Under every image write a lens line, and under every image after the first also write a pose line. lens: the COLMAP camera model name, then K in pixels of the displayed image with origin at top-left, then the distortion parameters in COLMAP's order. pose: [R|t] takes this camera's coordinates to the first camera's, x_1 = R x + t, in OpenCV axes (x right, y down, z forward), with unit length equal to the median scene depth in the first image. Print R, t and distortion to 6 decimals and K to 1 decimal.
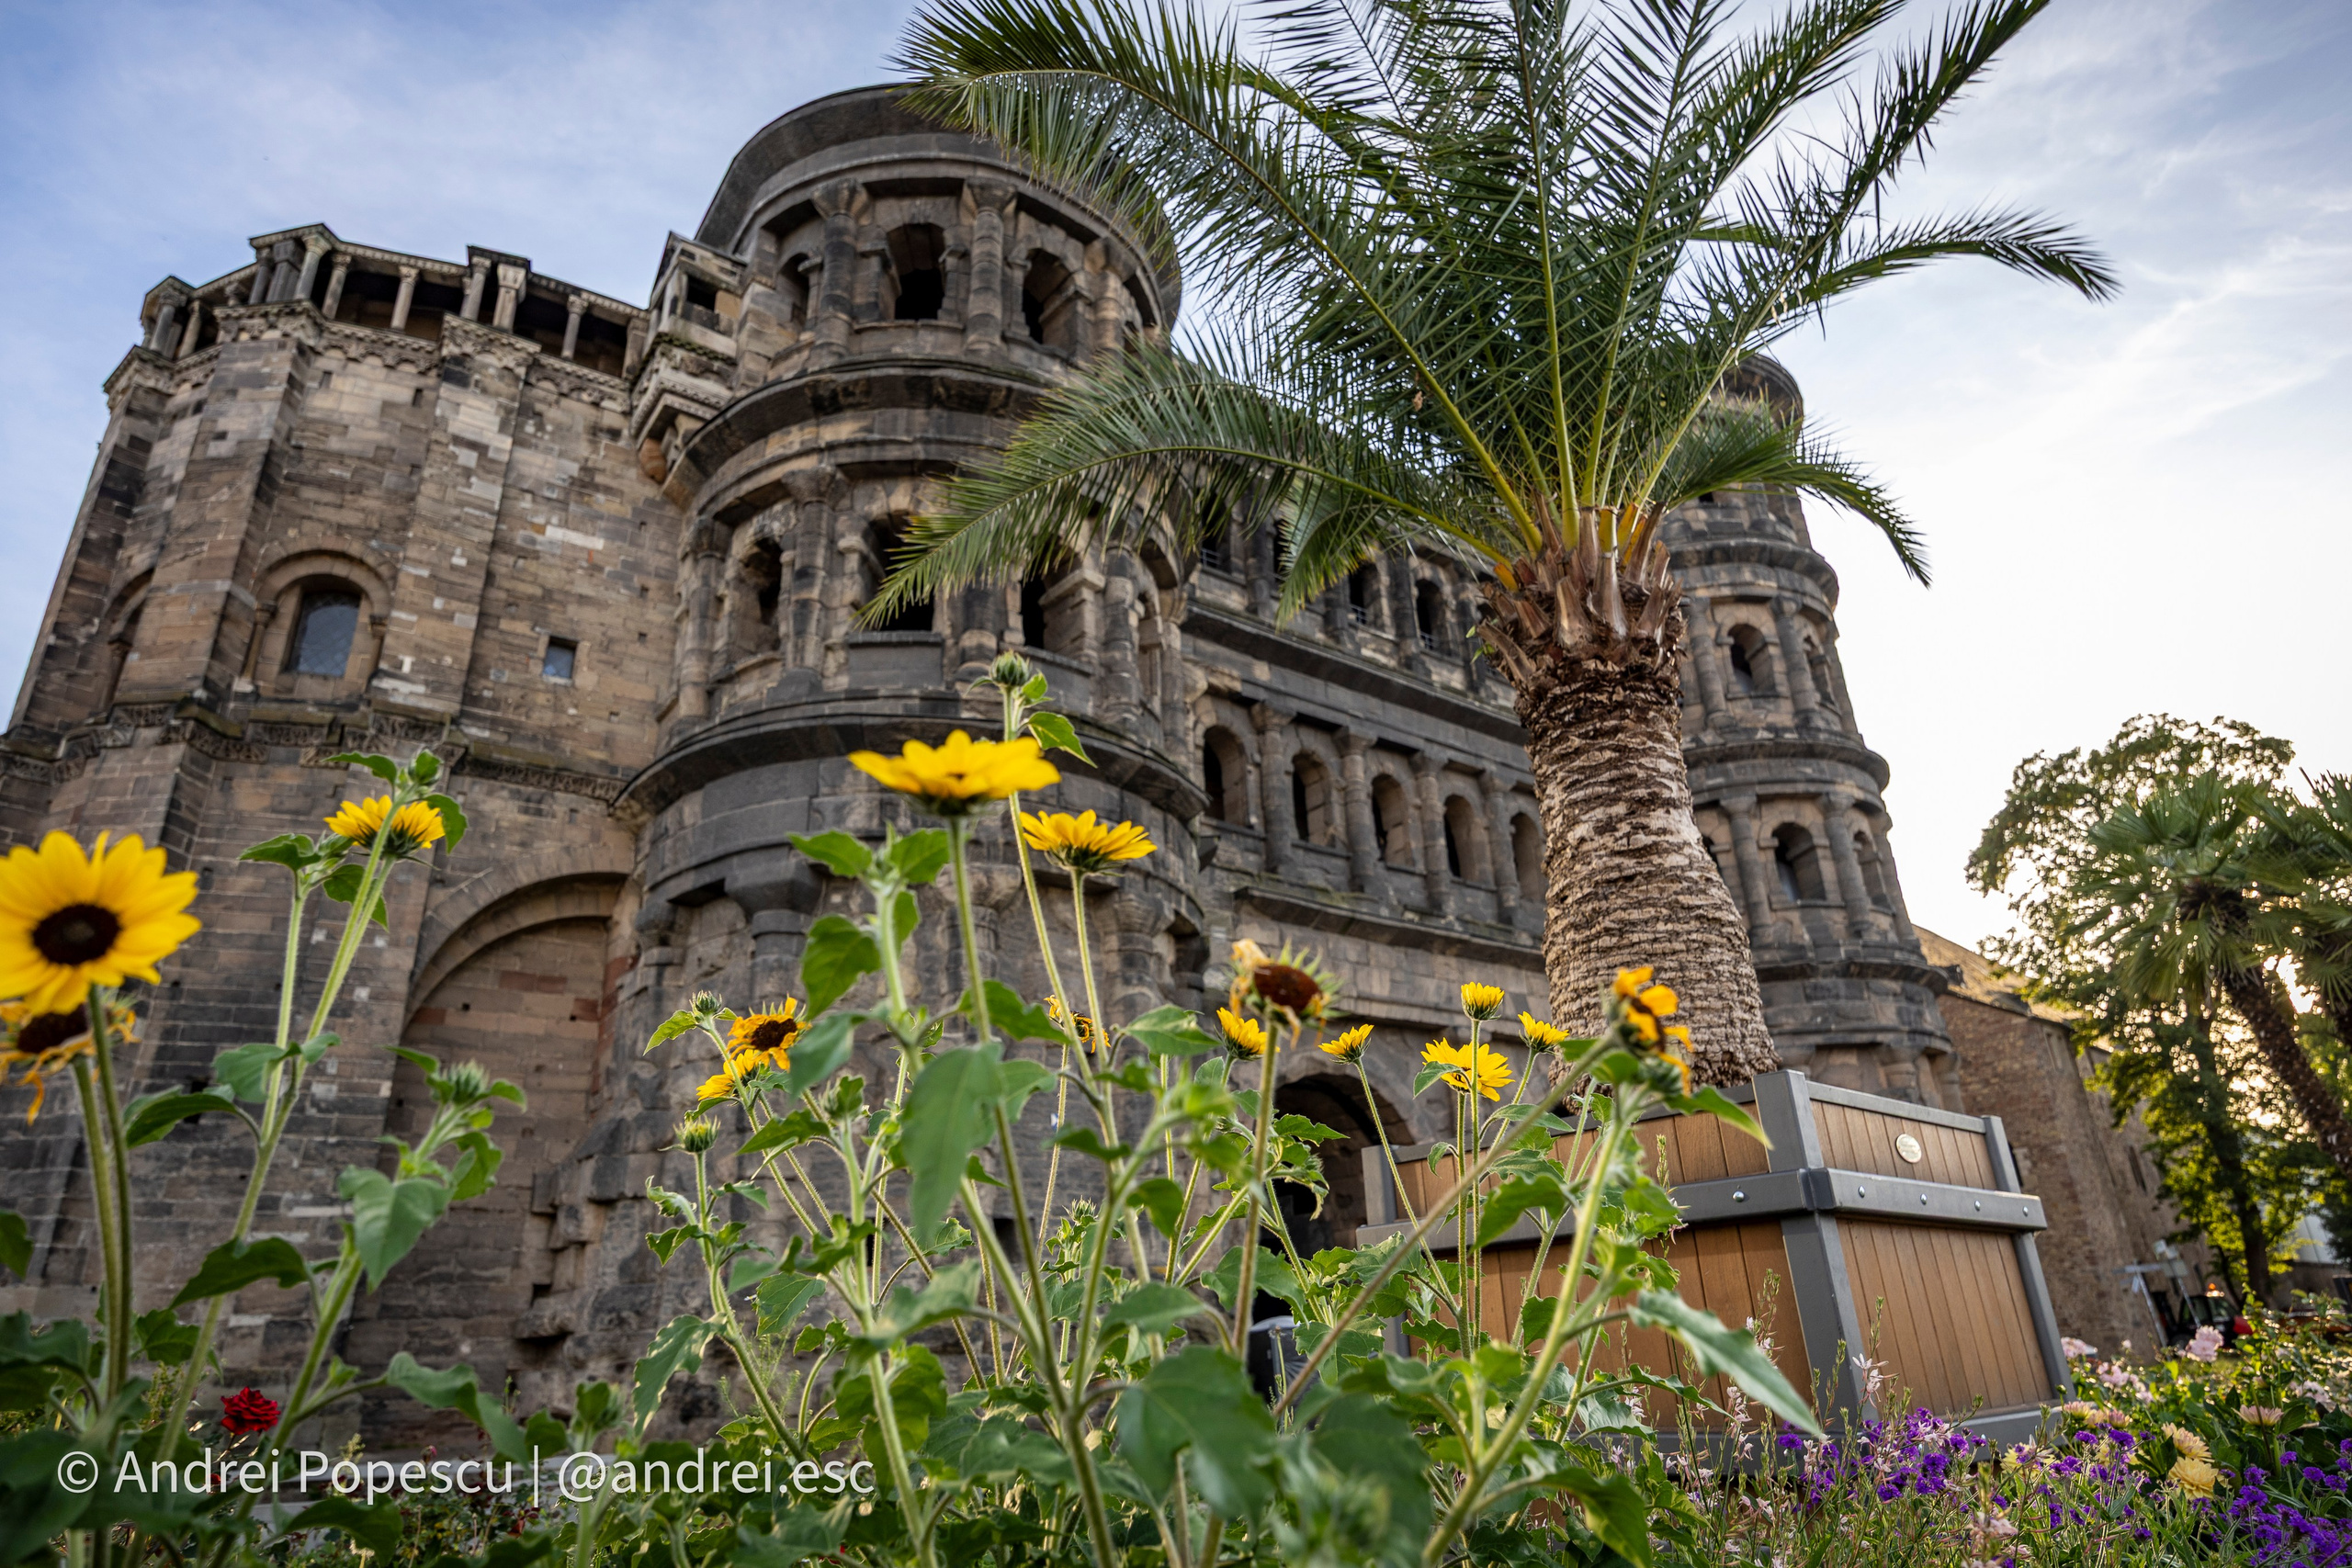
lens RADIAL K [[1329.0, 0, 1174.6], [0, 1329.0, 791.4], [0, 0, 1]] dist [-0.006047, 0.000737]
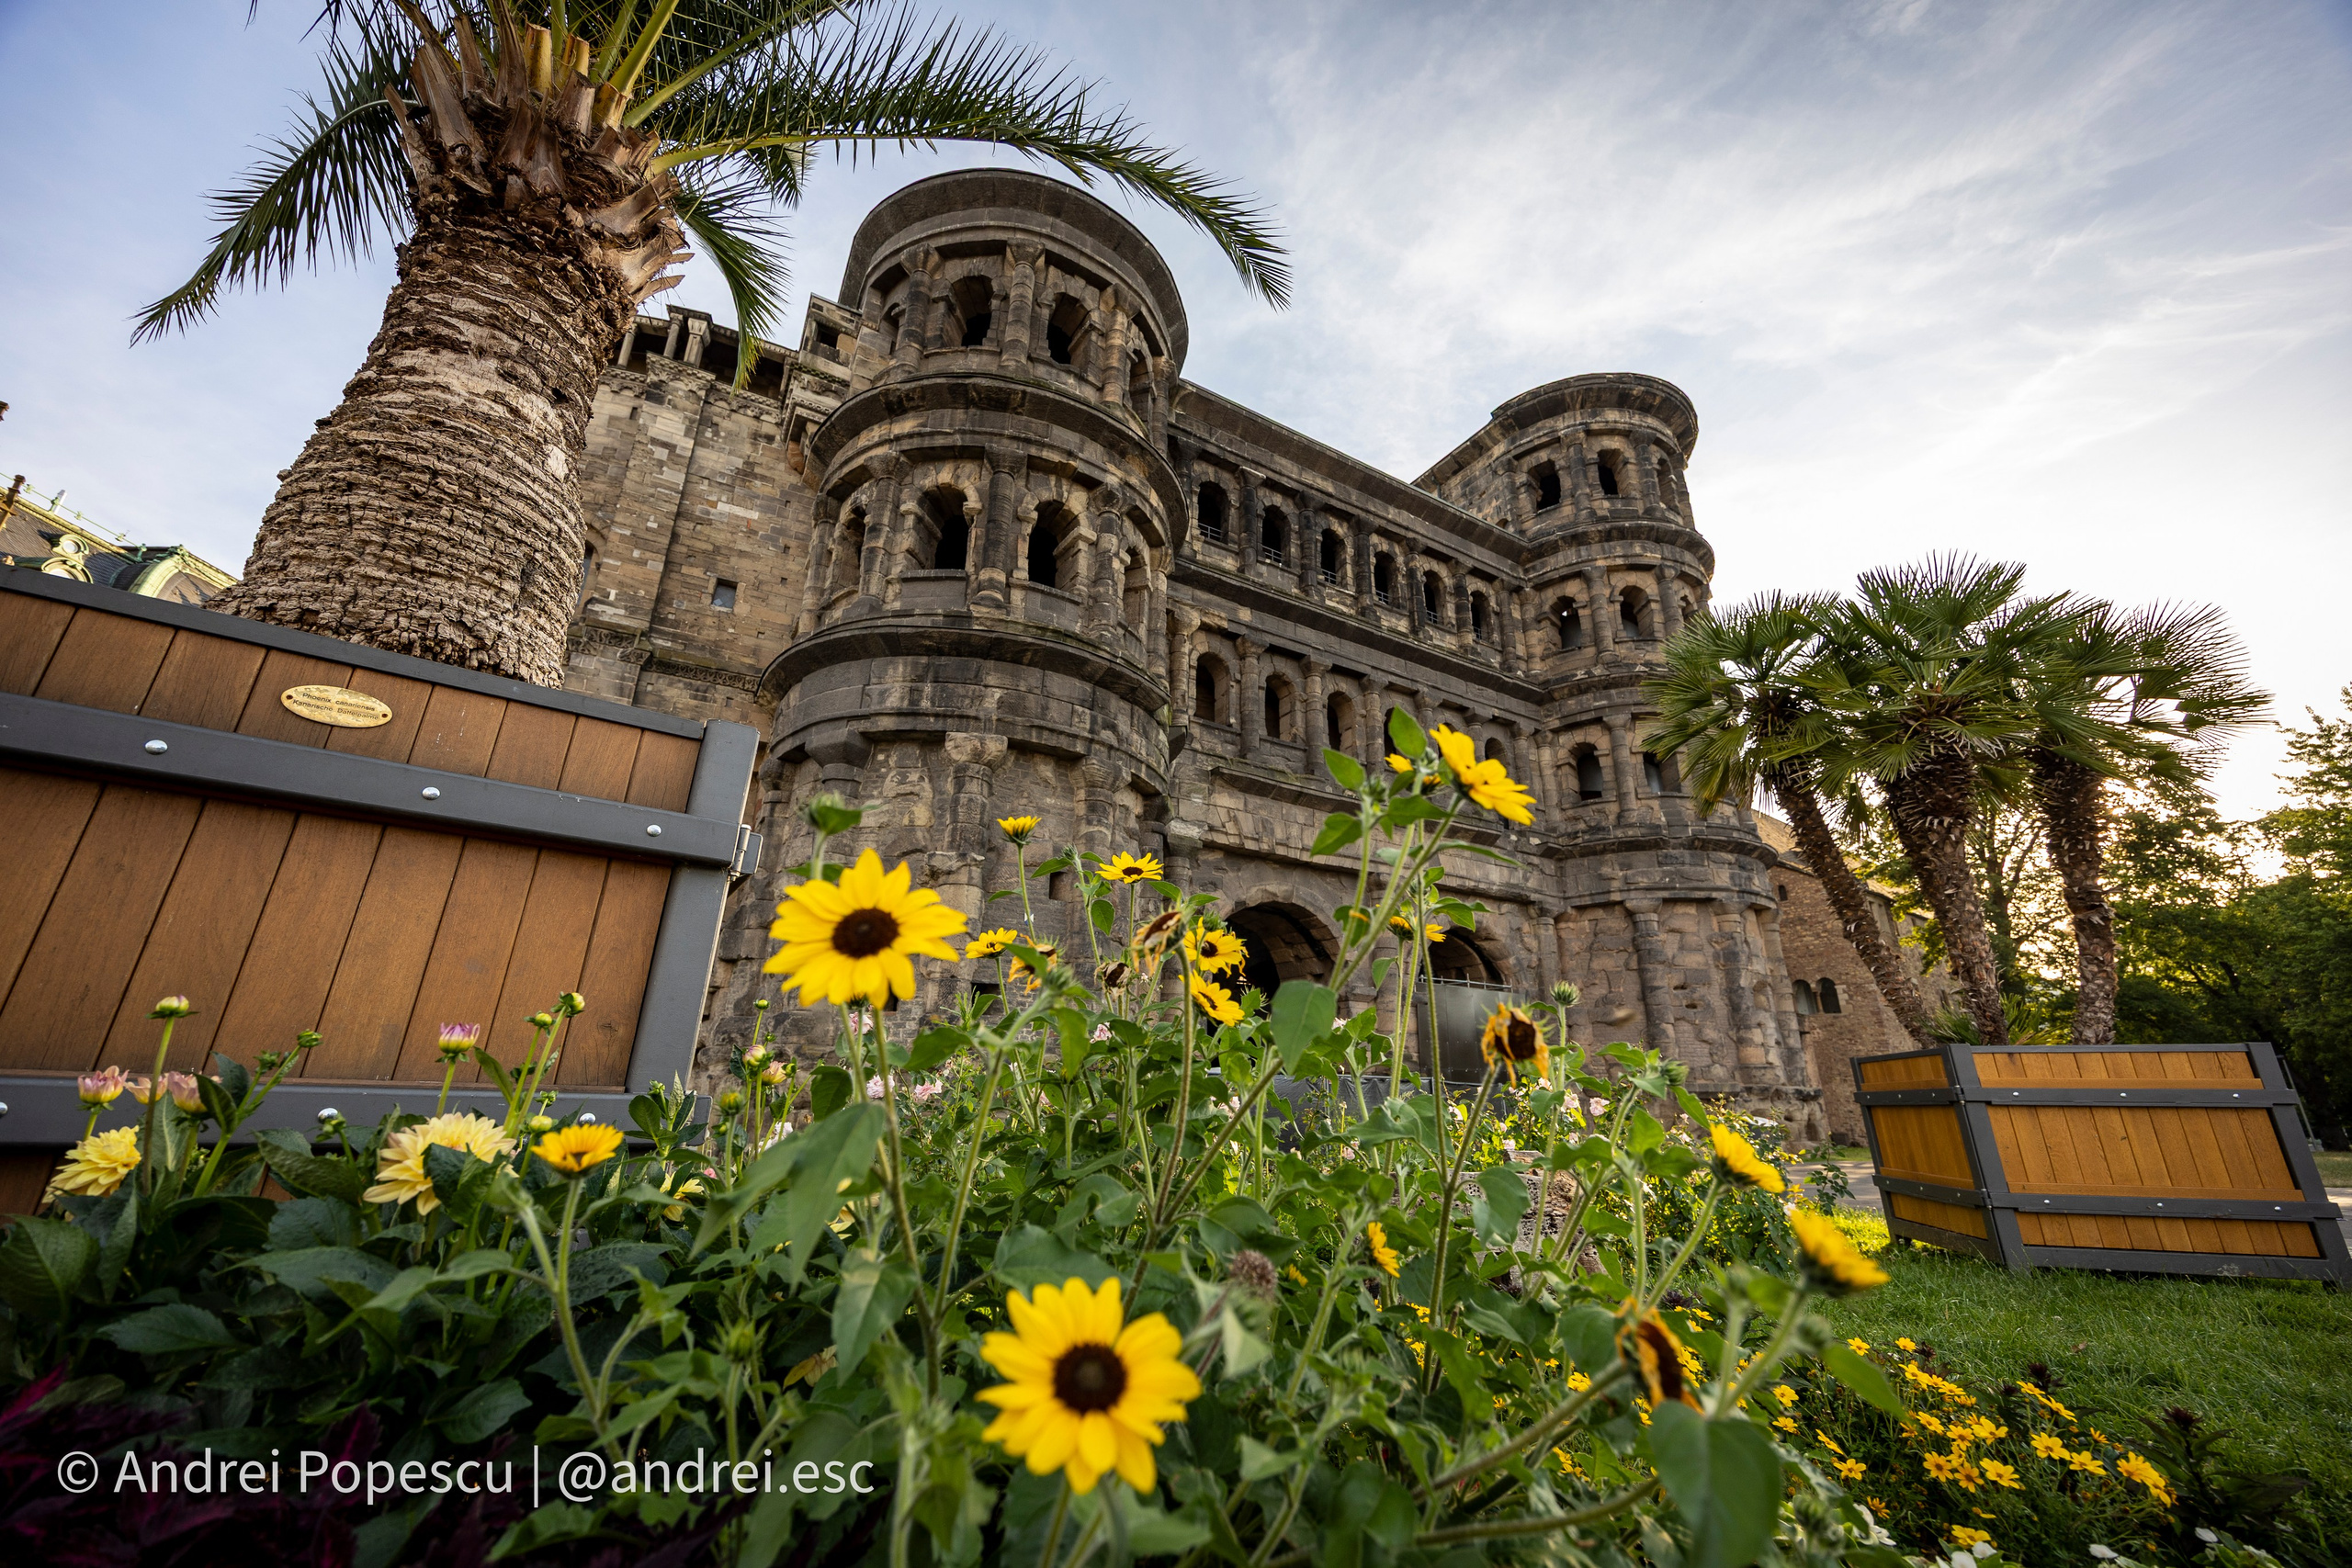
lens RADIAL K [[887.8, 0, 1174.2], [0, 887.8, 790.0], [0, 0, 1]] dist [-0.001676, -0.000286]
pose [[0.992643, 0.022199, -0.119022, 0.131598], [-0.013918, 0.997453, 0.069958, 0.035125], [0.120272, -0.067787, 0.990424, 0.077392]]
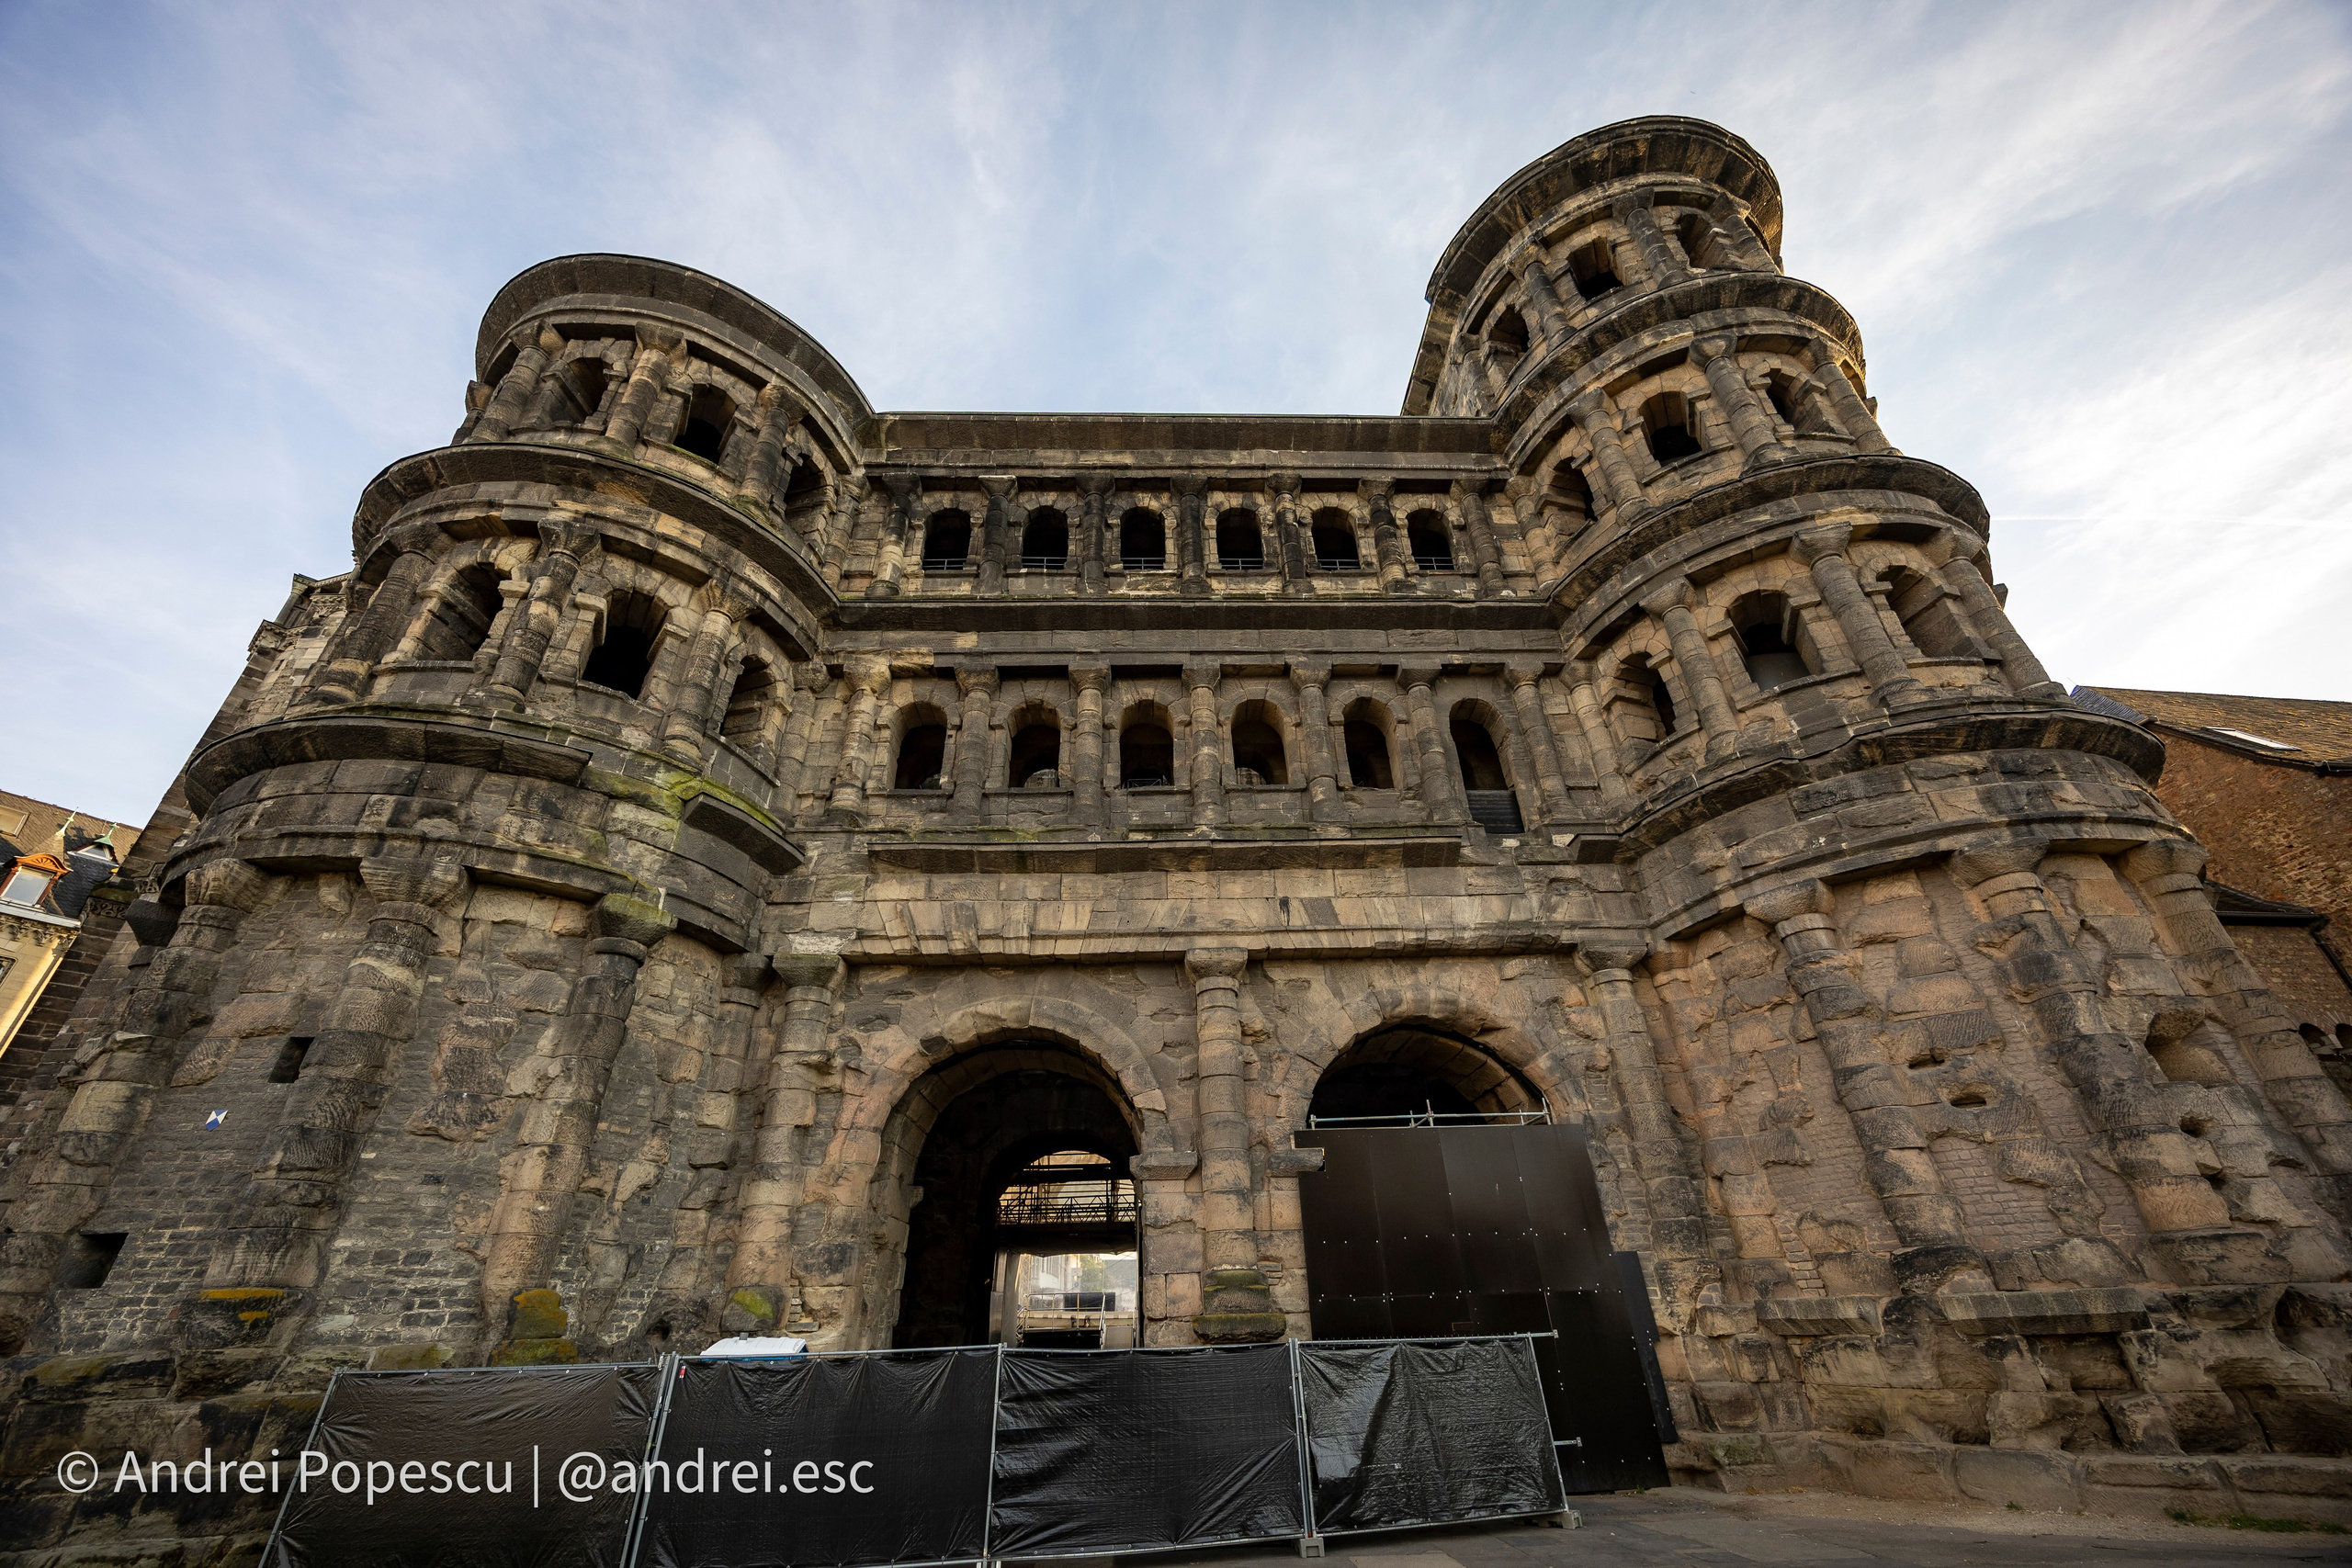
lens RADIAL K [[887.8, 0, 1174.2], [0, 887.8, 790.0], [0, 0, 1]] dist [-0.001676, -0.000286]
pose [[0.818680, -0.279456, -0.501664, 0.623866], [0.218298, 0.959468, -0.178232, 0.216462], [0.531139, 0.036402, 0.846502, 0.632096]]
